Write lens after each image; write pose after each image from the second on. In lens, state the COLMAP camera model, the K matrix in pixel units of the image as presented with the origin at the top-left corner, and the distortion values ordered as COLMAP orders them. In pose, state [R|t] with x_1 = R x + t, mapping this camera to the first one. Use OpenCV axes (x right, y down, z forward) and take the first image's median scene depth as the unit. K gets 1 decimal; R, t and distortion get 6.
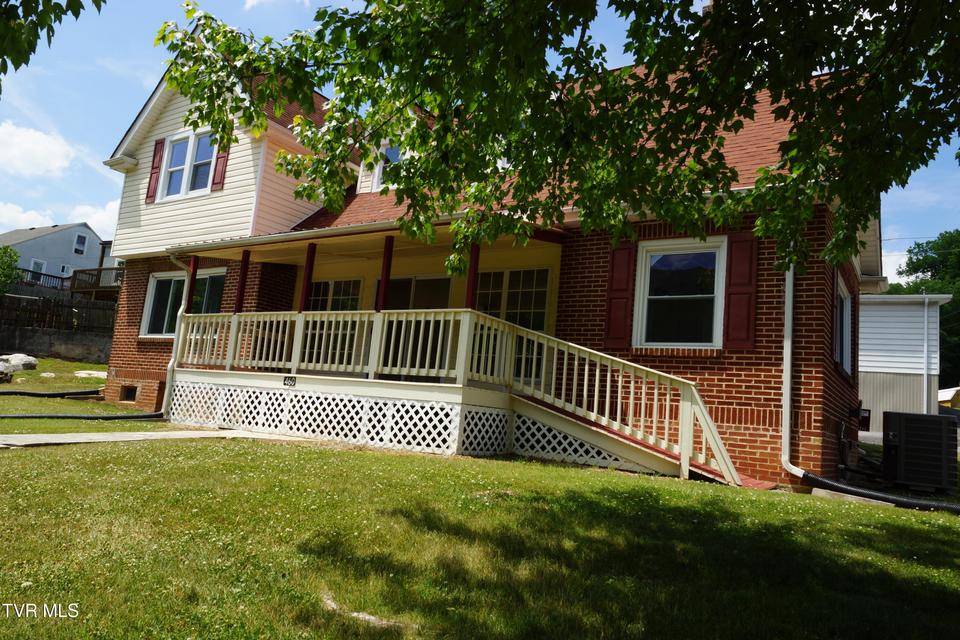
lens RADIAL K [[668.0, 0, 474.9], [0, 668.0, 321.0], [0, 0, 1]] dist [-0.000535, 0.001646]
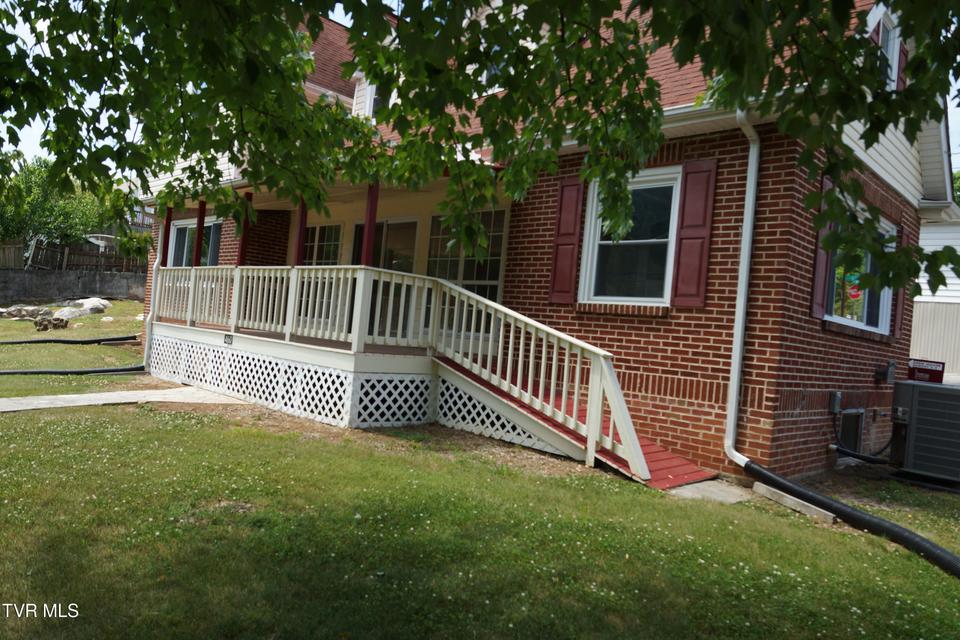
lens RADIAL K [[668.0, 0, 483.0], [0, 668.0, 320.7], [0, 0, 1]] dist [-0.000535, 0.001646]
pose [[0.981494, -0.004196, -0.191445, 0.306754], [0.025824, 0.993528, 0.110617, -0.038389], [0.189742, -0.113514, 0.975250, 0.153402]]
